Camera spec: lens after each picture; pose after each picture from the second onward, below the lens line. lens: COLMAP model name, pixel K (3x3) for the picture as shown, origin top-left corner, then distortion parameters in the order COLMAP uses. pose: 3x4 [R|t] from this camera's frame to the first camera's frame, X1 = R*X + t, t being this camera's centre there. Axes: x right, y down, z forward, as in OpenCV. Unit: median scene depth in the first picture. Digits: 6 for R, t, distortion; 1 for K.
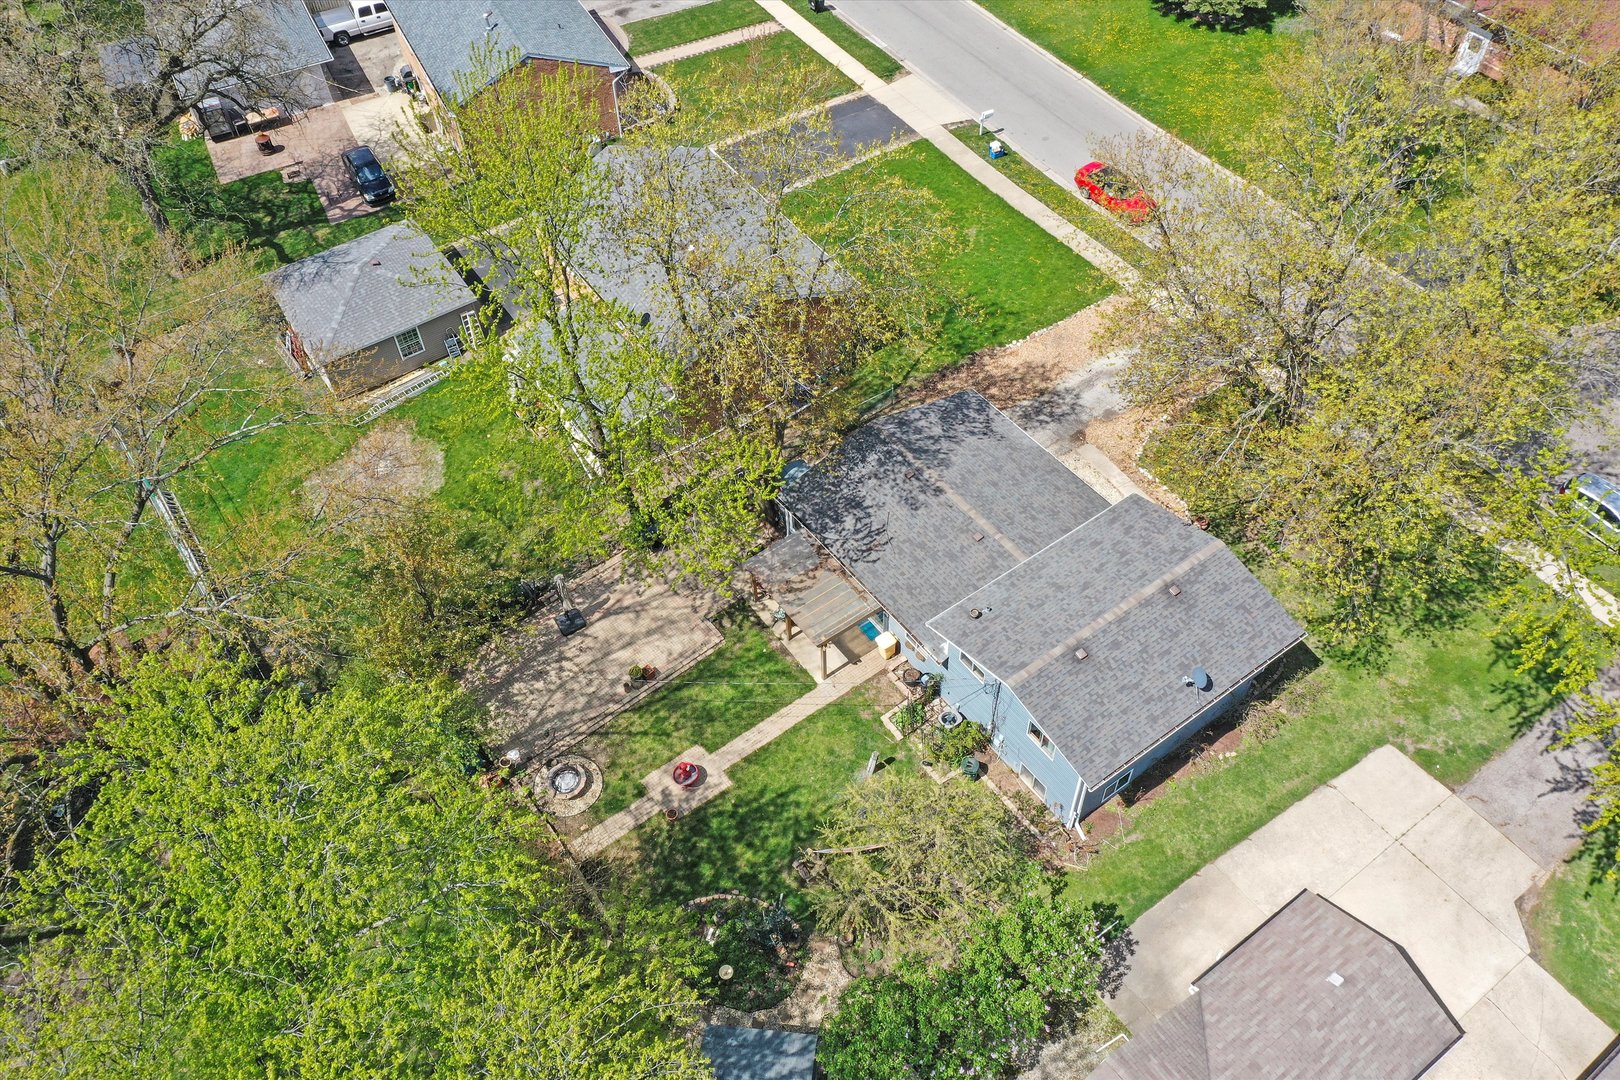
lens RADIAL K [[1285.6, 0, 810.0], [0, 1285.6, 540.0], [0, 0, 1]] dist [0.018432, 0.001368]
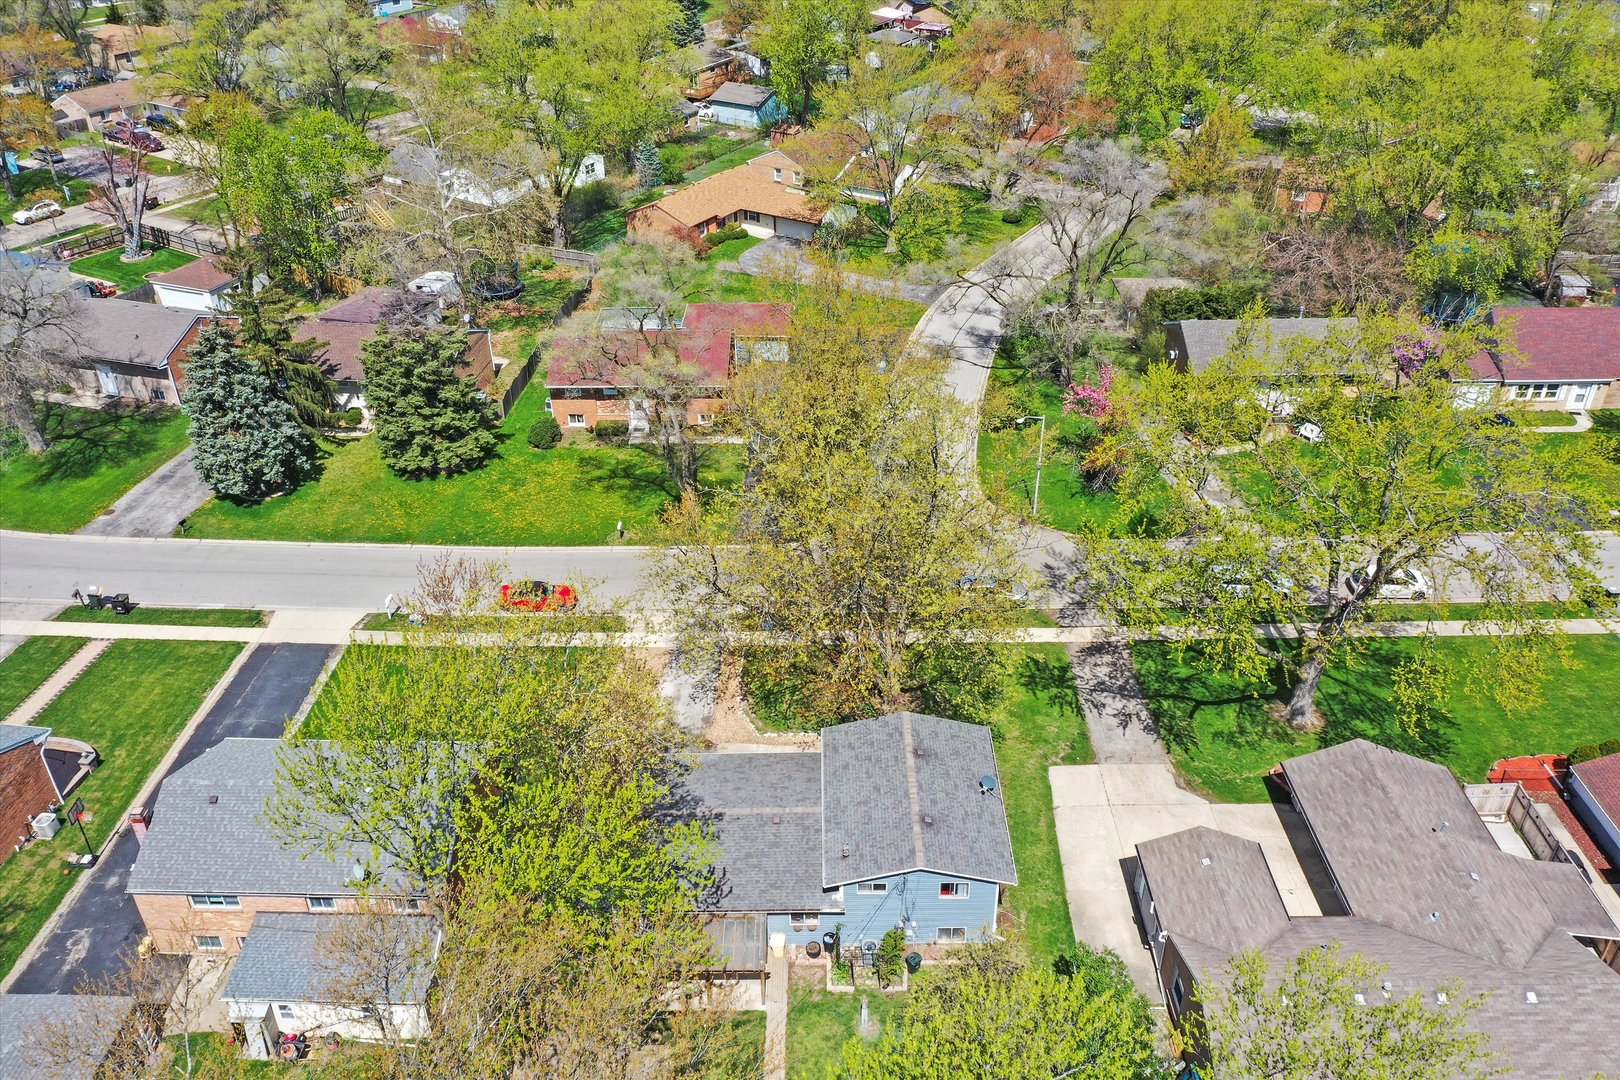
lens RADIAL K [[1285.6, 0, 810.0], [0, 1285.6, 540.0], [0, 0, 1]] dist [0.018432, 0.001368]
pose [[0.586517, -0.414474, 0.695852, -0.581005], [0.620254, 0.782341, -0.056807, -0.119781], [-0.520848, 0.464923, 0.715935, -0.011533]]
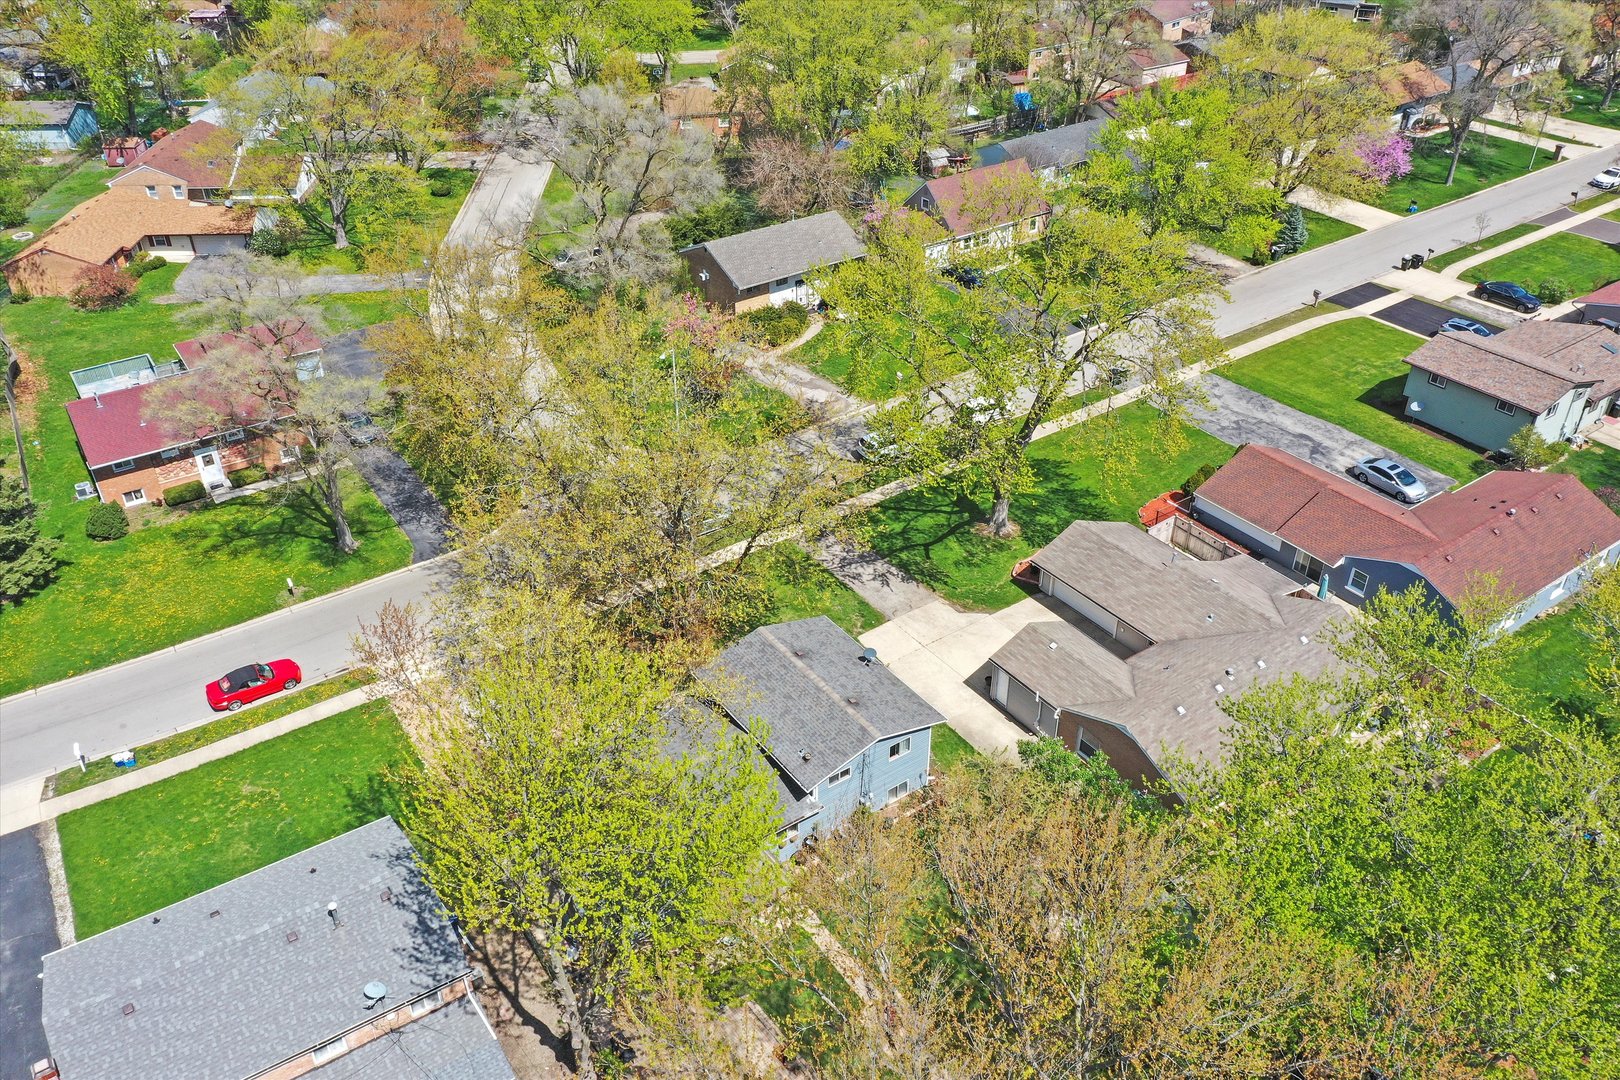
lens RADIAL K [[1285.6, 0, 810.0], [0, 1285.6, 540.0], [0, 0, 1]] dist [0.018432, 0.001368]
pose [[0.016475, -0.531658, 0.846799, -0.794240], [0.772458, 0.544506, 0.326836, -0.449871], [-0.634852, 0.648732, 0.419655, 0.280404]]
